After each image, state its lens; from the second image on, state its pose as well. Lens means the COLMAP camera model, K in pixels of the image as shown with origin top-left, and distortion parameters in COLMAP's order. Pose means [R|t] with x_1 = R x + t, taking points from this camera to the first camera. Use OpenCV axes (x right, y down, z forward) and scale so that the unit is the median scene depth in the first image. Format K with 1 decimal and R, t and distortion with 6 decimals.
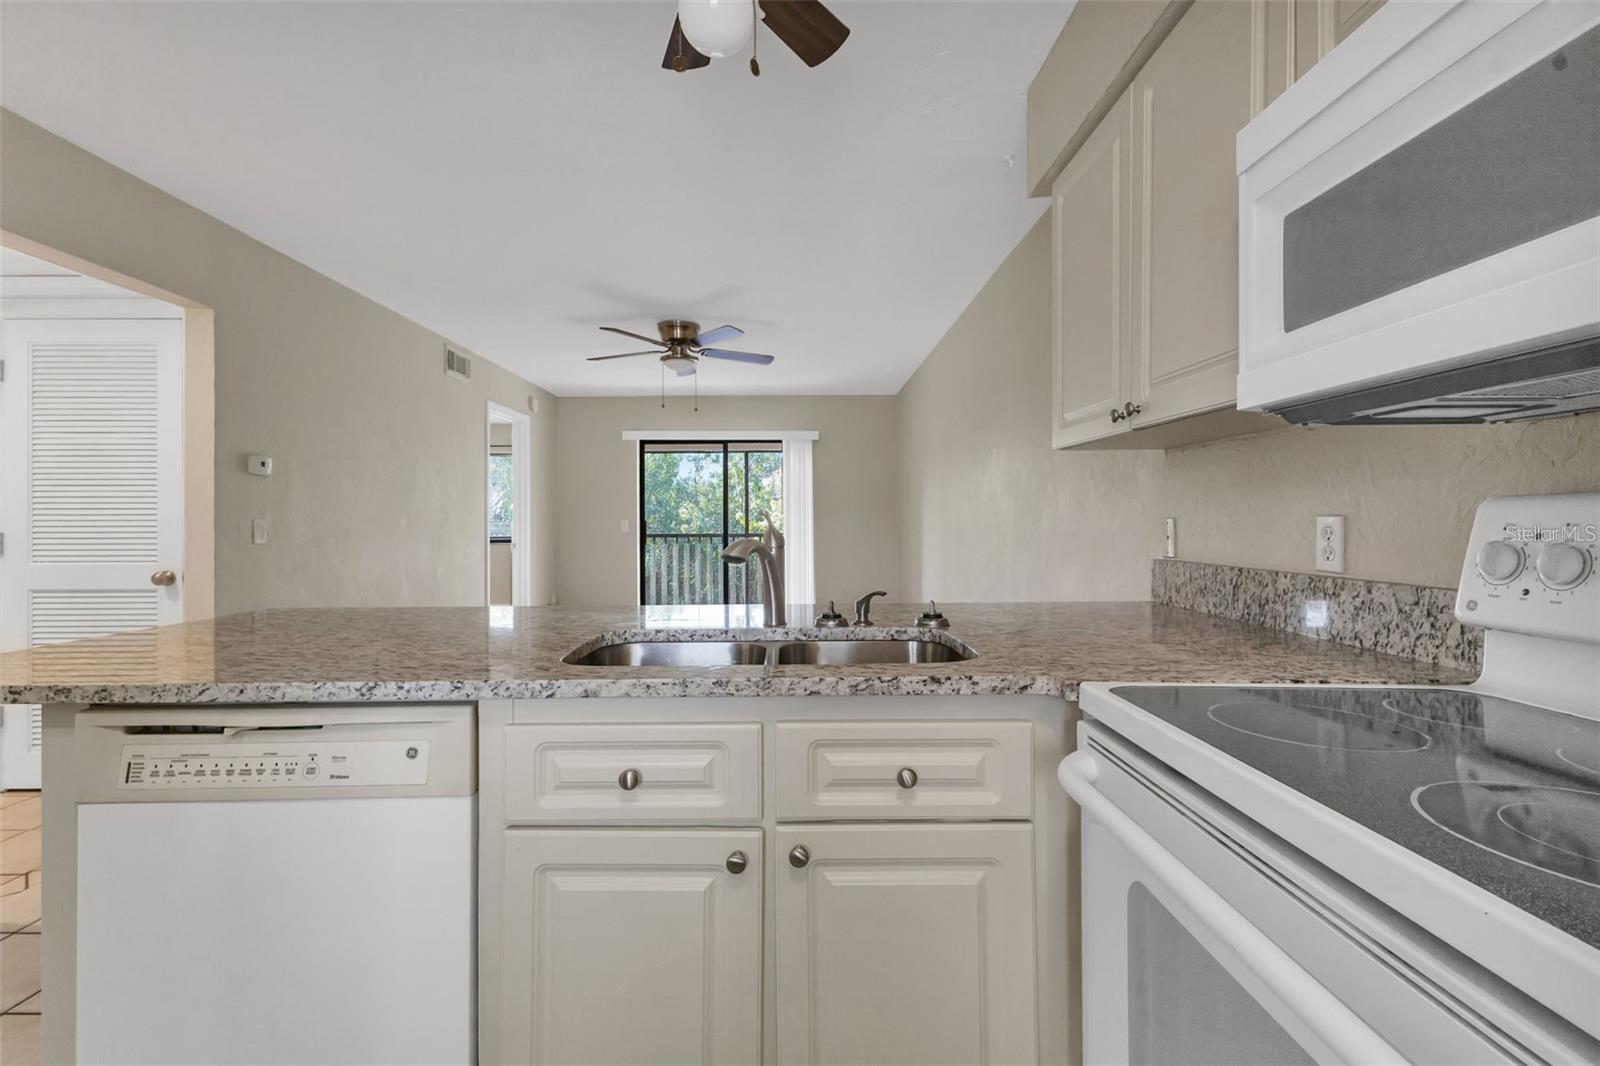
lens RADIAL K [[705.4, 0, 798.3], [0, 705.4, 516.8], [0, 0, 1]] dist [0.004529, 0.000222]
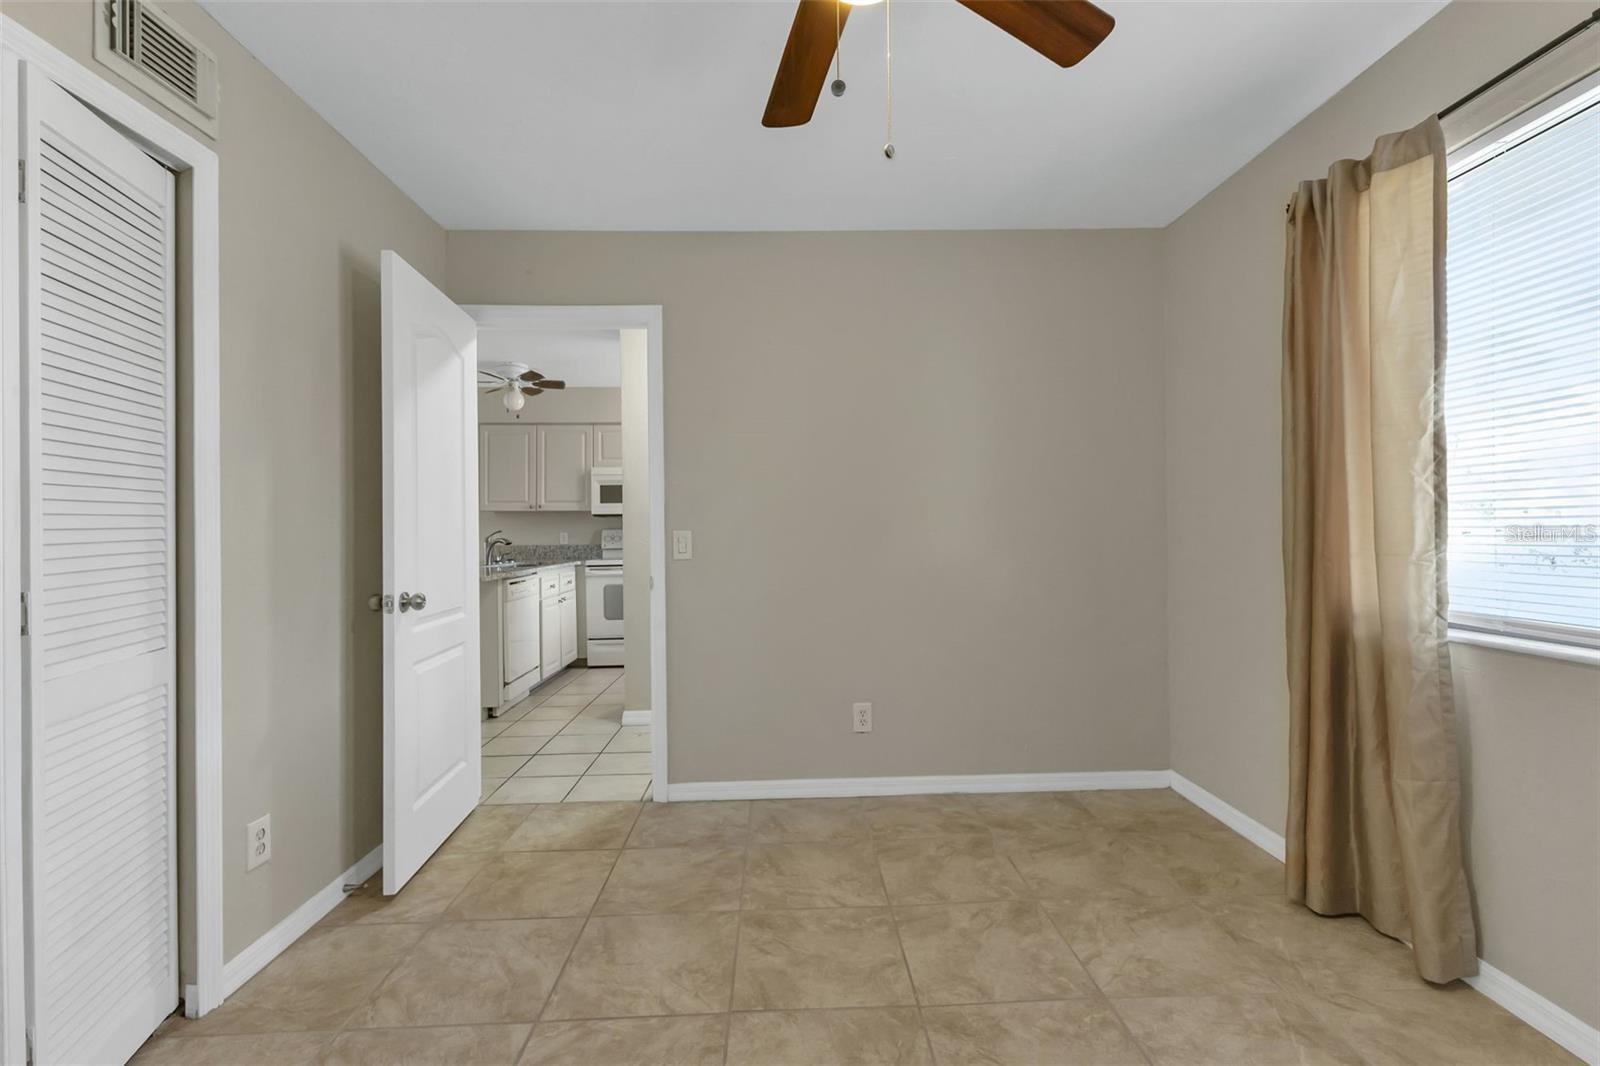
lens RADIAL K [[705.6, 0, 811.8], [0, 705.6, 538.1], [0, 0, 1]] dist [0.002012, 0.000393]
pose [[-0.045261, -0.006671, 0.998953, -3.631811], [0.006051, 0.999958, 0.006952, 0.013776], [-0.998957, 0.006359, -0.045218, -0.389030]]
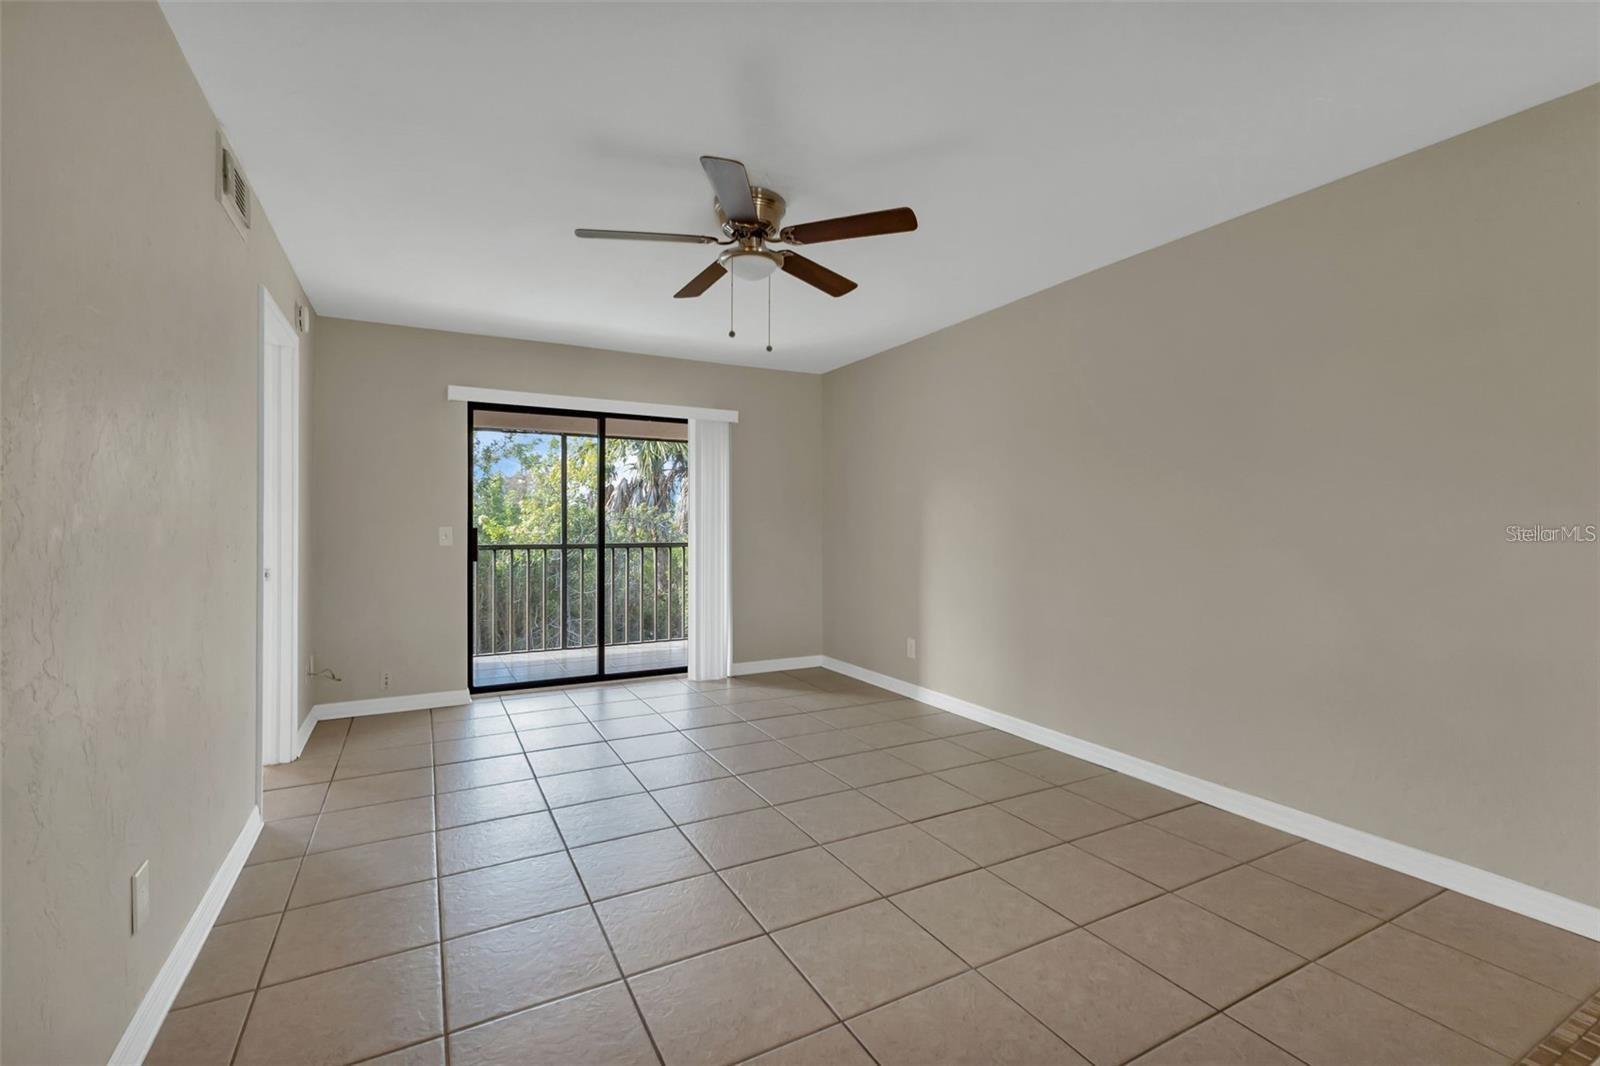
lens RADIAL K [[701.0, 0, 802.4], [0, 701.0, 521.7], [0, 0, 1]] dist [0.001300, -0.000053]
pose [[0.881573, 0.007445, 0.471989, -1.235819], [-0.007505, 0.999970, -0.001755, -0.007574], [-0.471988, -0.001995, 0.881603, 1.407965]]
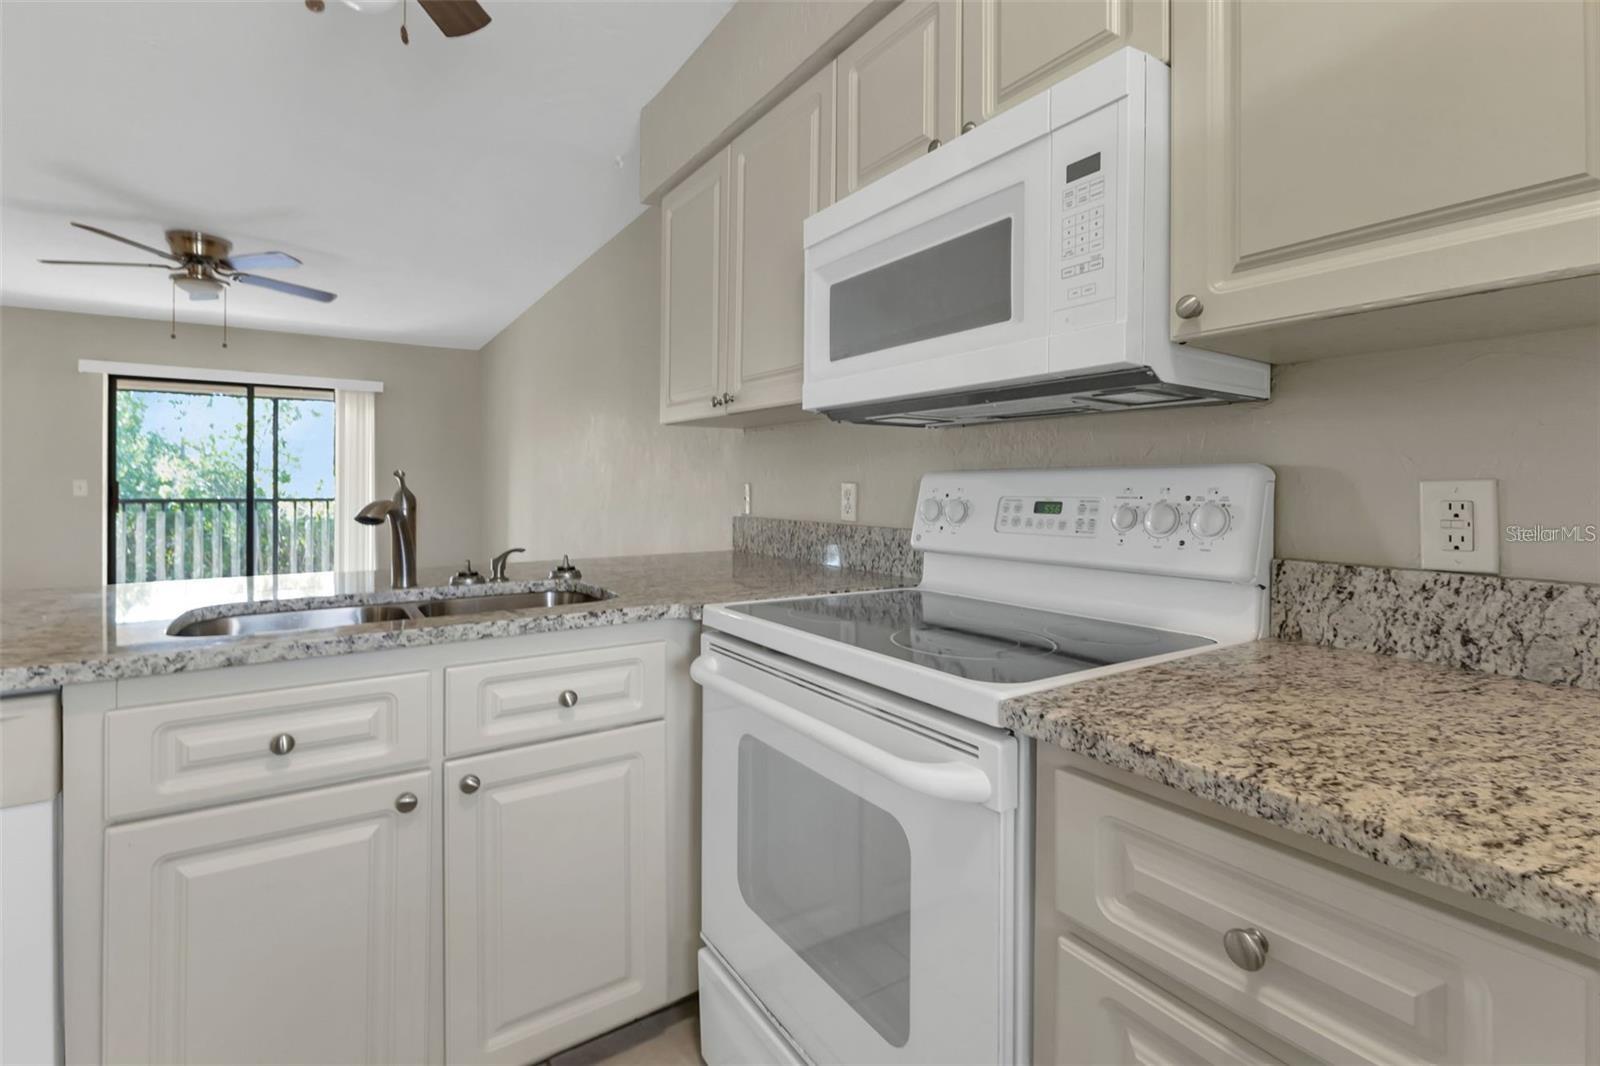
lens RADIAL K [[711.3, 0, 801.0], [0, 711.3, 484.0], [0, 0, 1]] dist [-0.011068, 0.000113]
pose [[0.831147, 0.009411, 0.555973, -0.133692], [-0.011335, 0.999936, 0.000020, 0.001710], [-0.555937, -0.006319, 0.831200, -0.150039]]
